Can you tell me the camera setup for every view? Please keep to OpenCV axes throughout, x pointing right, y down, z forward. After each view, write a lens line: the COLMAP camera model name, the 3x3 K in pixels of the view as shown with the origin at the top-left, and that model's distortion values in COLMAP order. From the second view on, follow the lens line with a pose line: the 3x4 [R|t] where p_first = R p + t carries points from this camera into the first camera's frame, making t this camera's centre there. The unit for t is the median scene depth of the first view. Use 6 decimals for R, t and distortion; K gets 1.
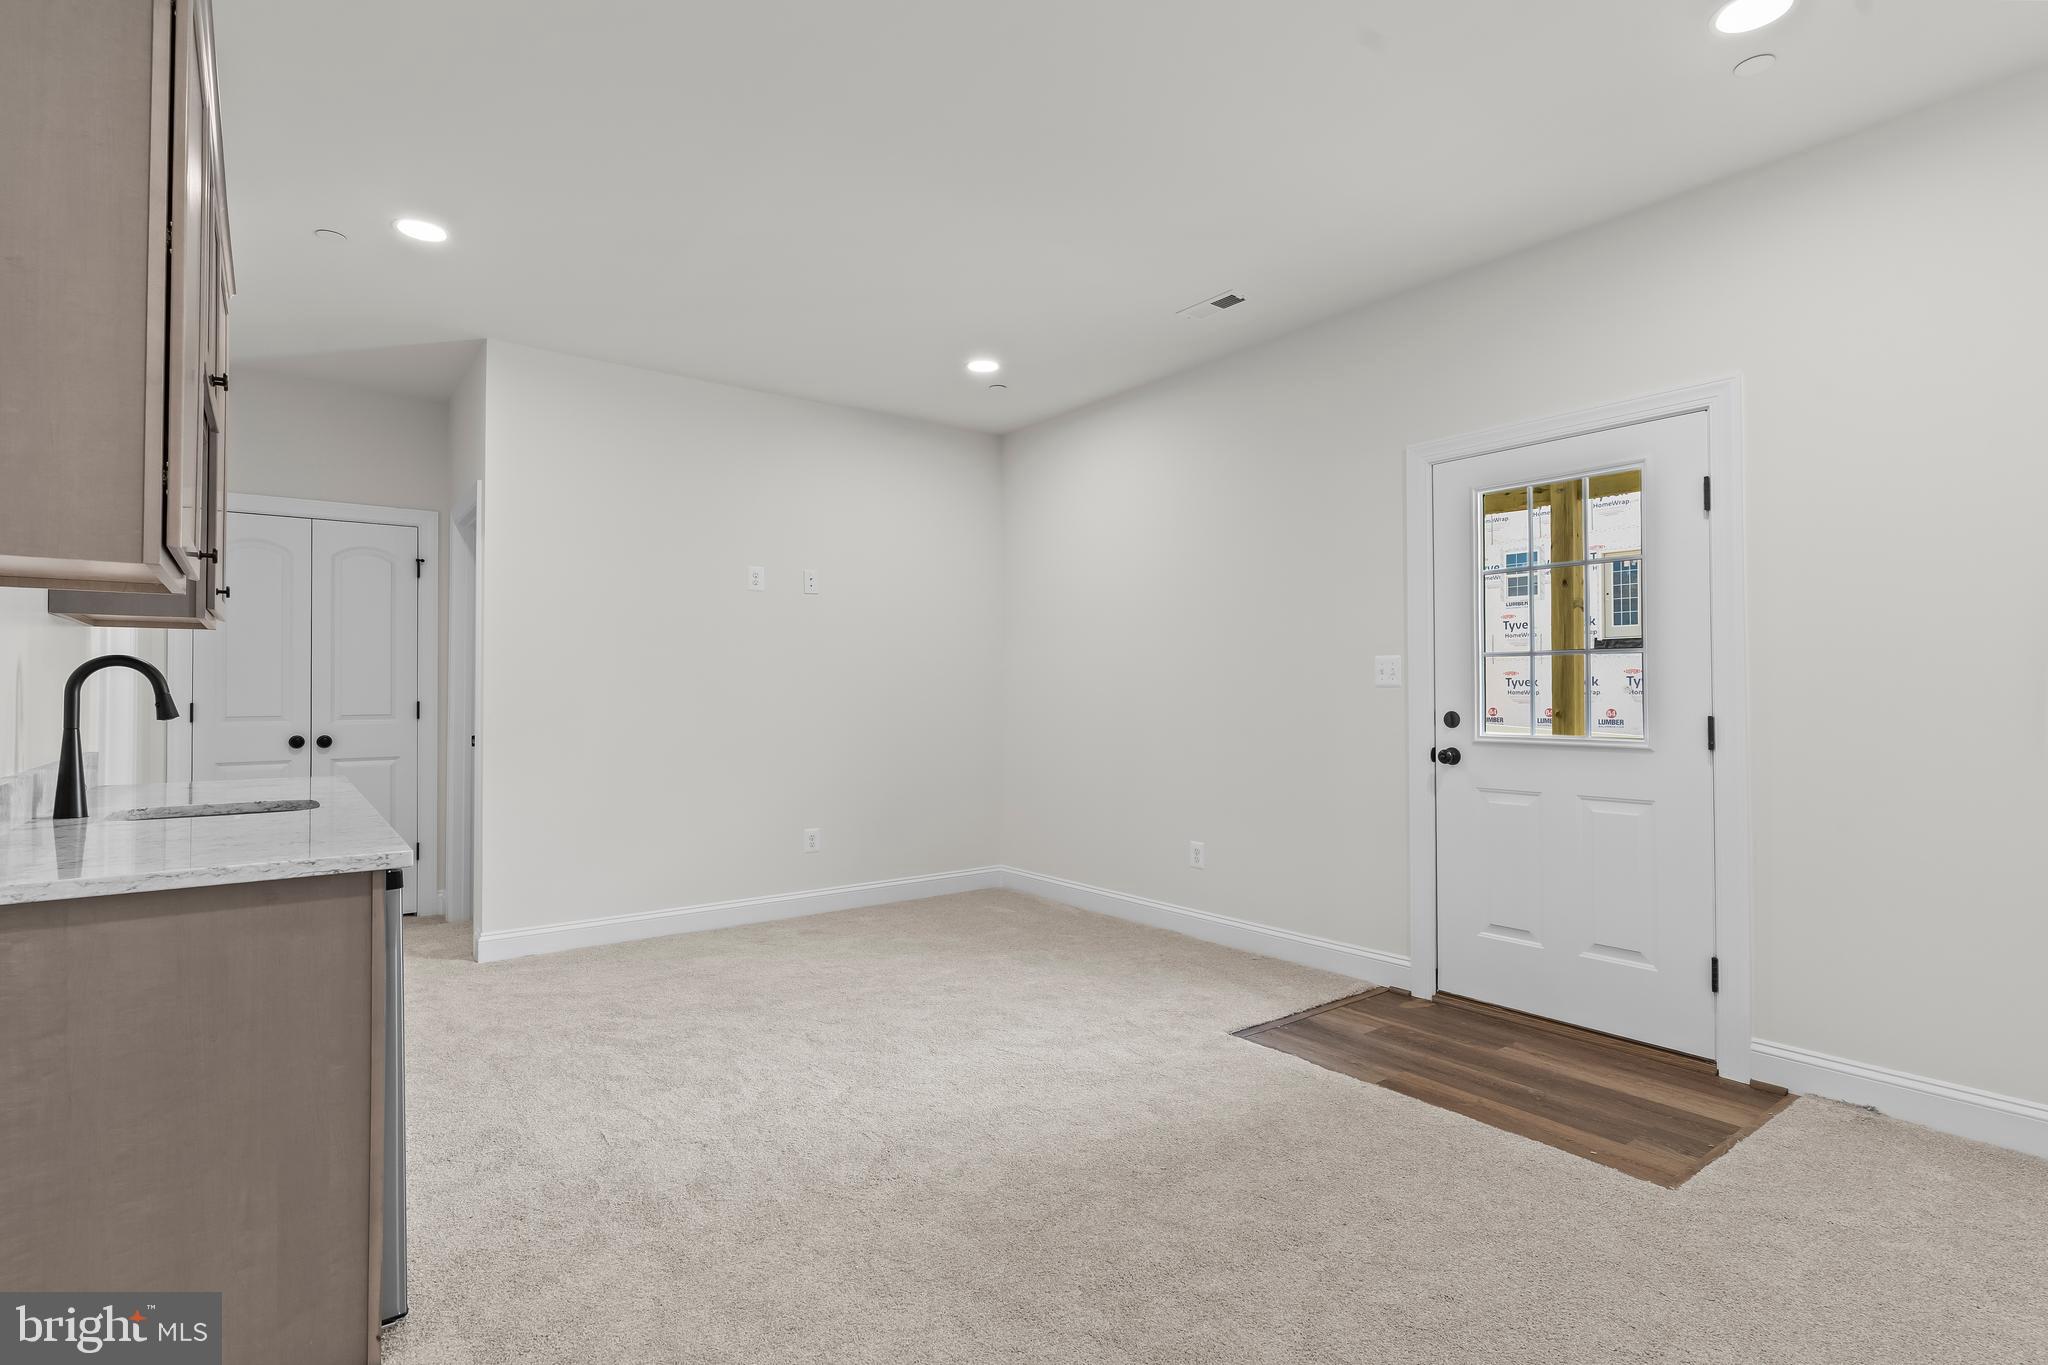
lens RADIAL K [[973.9, 0, 1015.0], [0, 973.9, 676.8], [0, 0, 1]] dist [0.001492, 0.000689]
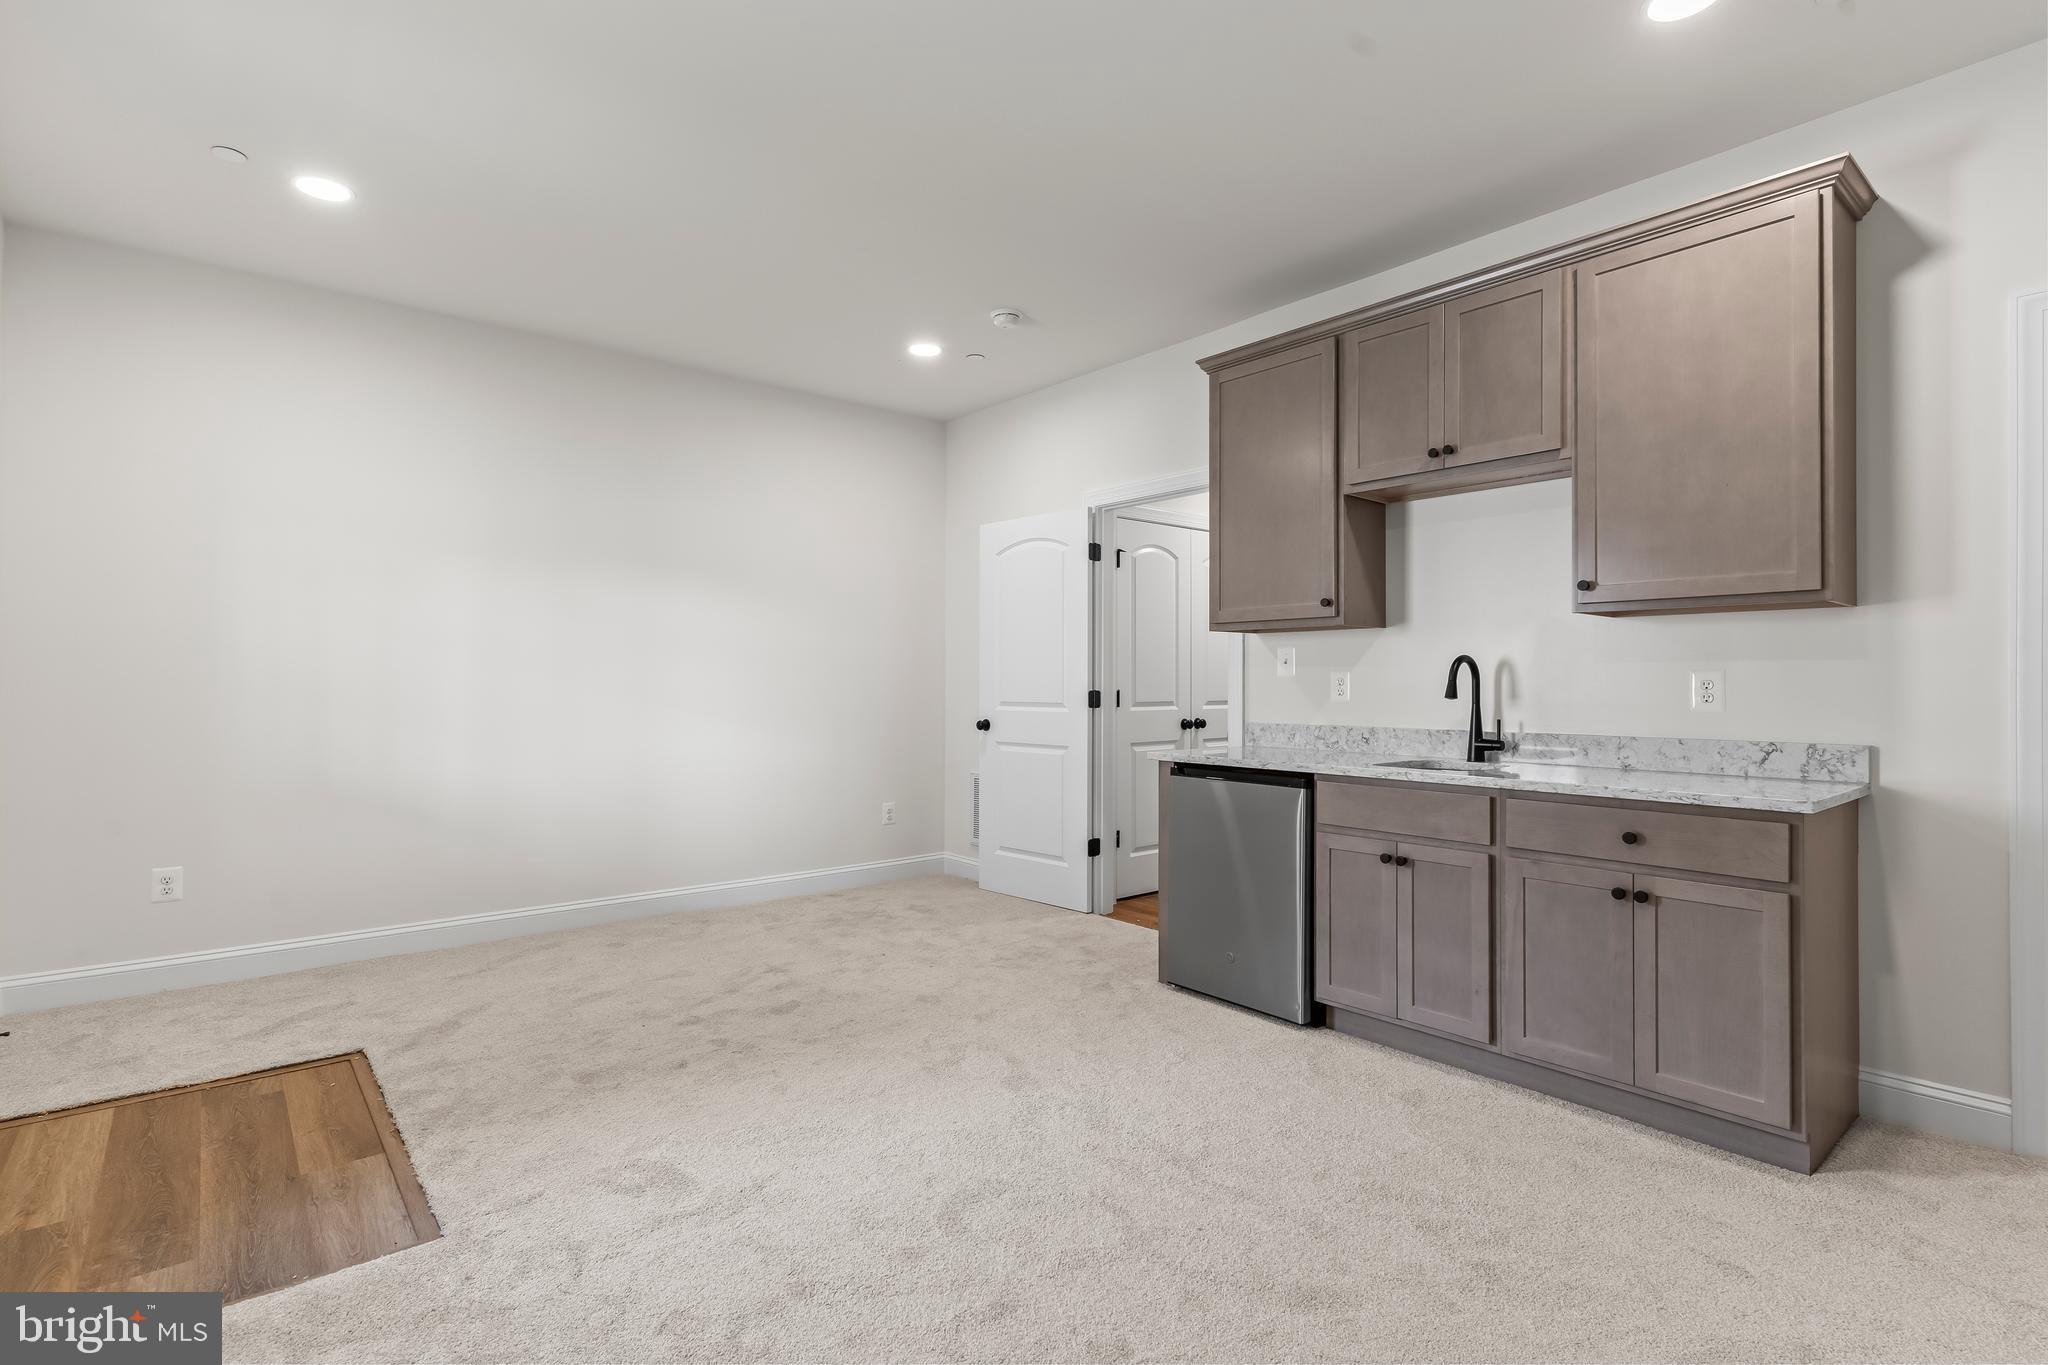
lens RADIAL K [[973.9, 0, 1015.0], [0, 973.9, 676.8], [0, 0, 1]] dist [0.001492, 0.000689]
pose [[-0.998849, -0.000549, -0.047957, -0.121221], [0.000572, 0.999727, -0.023355, 0.032211], [0.047957, -0.023355, -0.998576, 1.789405]]
